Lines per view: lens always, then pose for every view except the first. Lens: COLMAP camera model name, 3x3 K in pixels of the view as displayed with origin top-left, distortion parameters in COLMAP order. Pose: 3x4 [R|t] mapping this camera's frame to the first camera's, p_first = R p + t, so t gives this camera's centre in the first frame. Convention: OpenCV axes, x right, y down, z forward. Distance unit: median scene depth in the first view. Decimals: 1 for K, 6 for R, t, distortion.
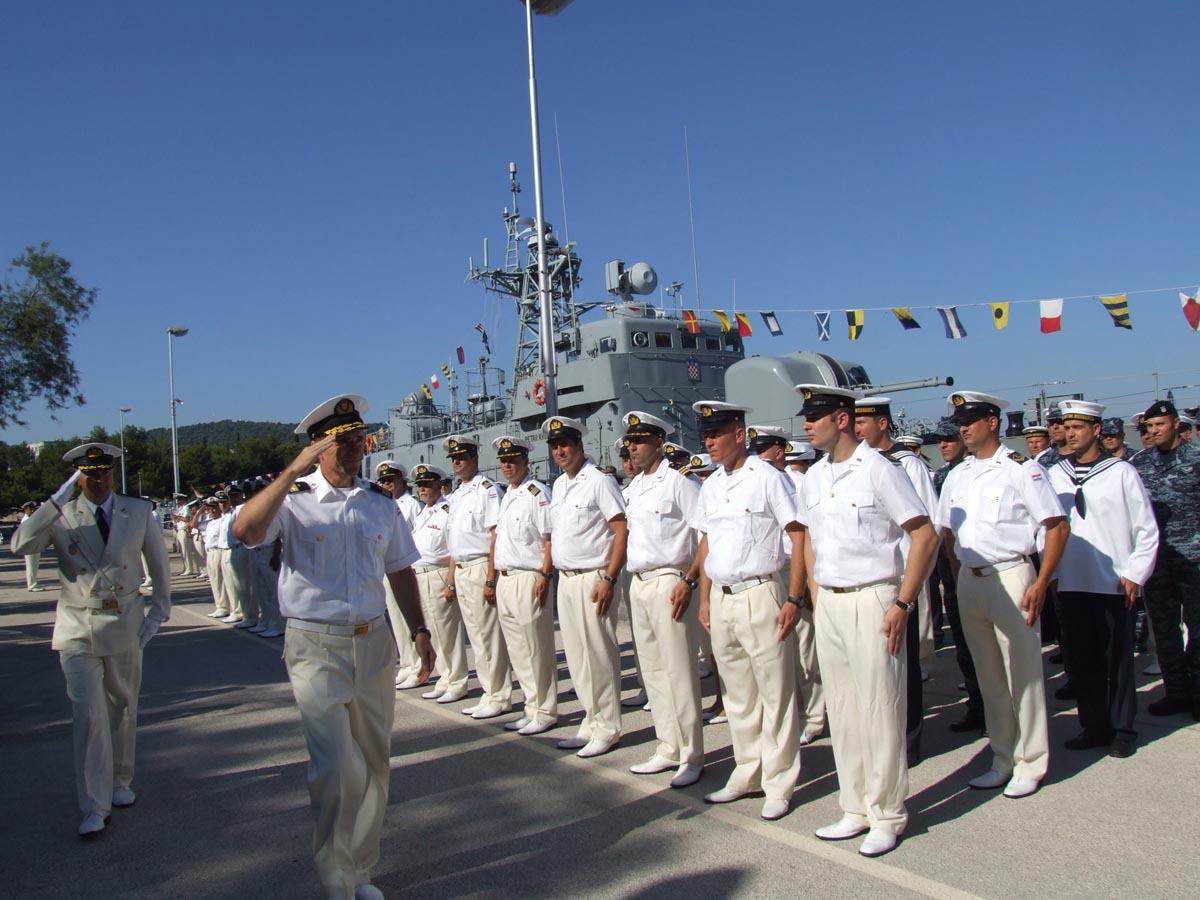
lens RADIAL K [[972.9, 0, 600.0], [0, 972.9, 450.0], [0, 0, 1]] dist [-0.145709, 0.005012]
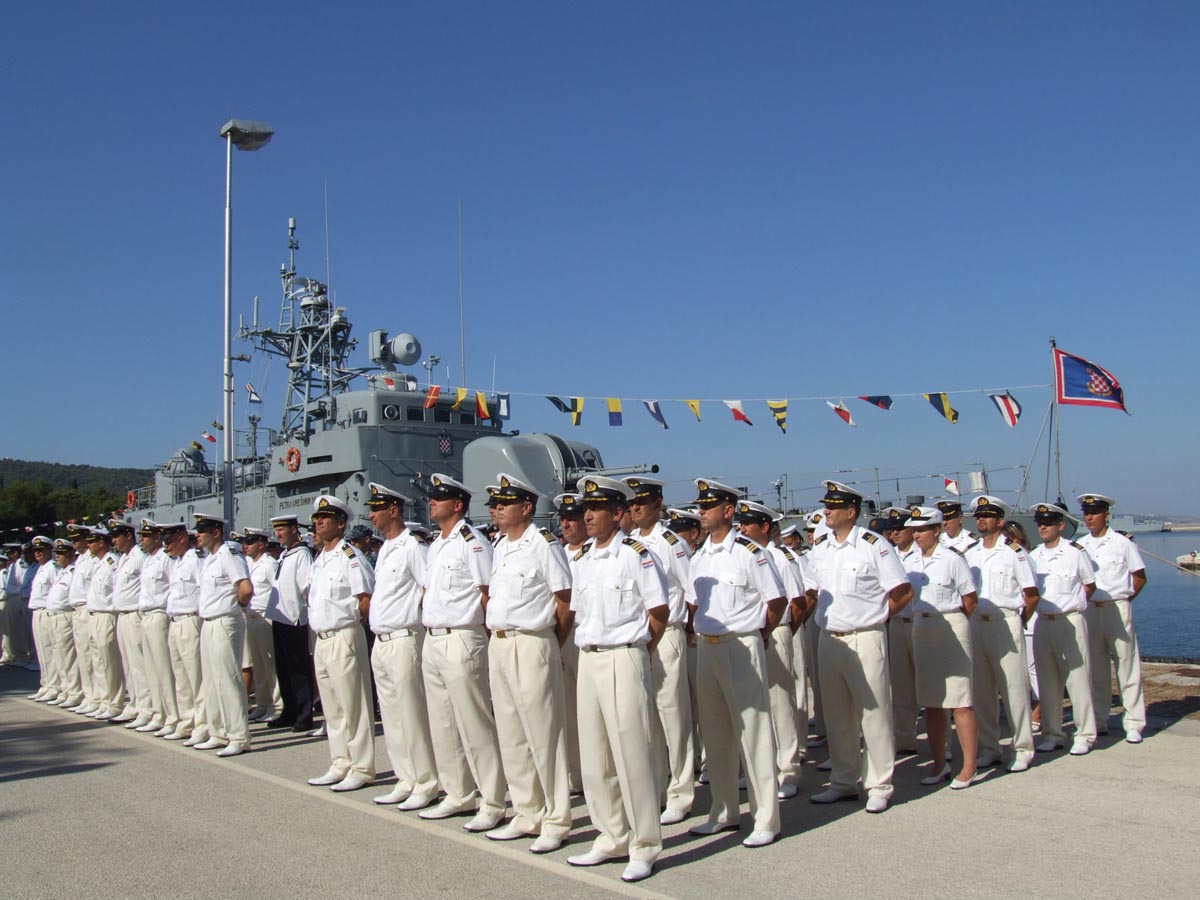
lens RADIAL K [[1197.1, 0, 599.5], [0, 1197.1, 426.0], [0, 0, 1]] dist [-0.067168, 0.001214]
pose [[0.994594, 0.041576, 0.095158, 0.133337], [-0.034845, 0.996843, -0.071341, -0.017164], [-0.097824, 0.067640, 0.992903, -0.251316]]
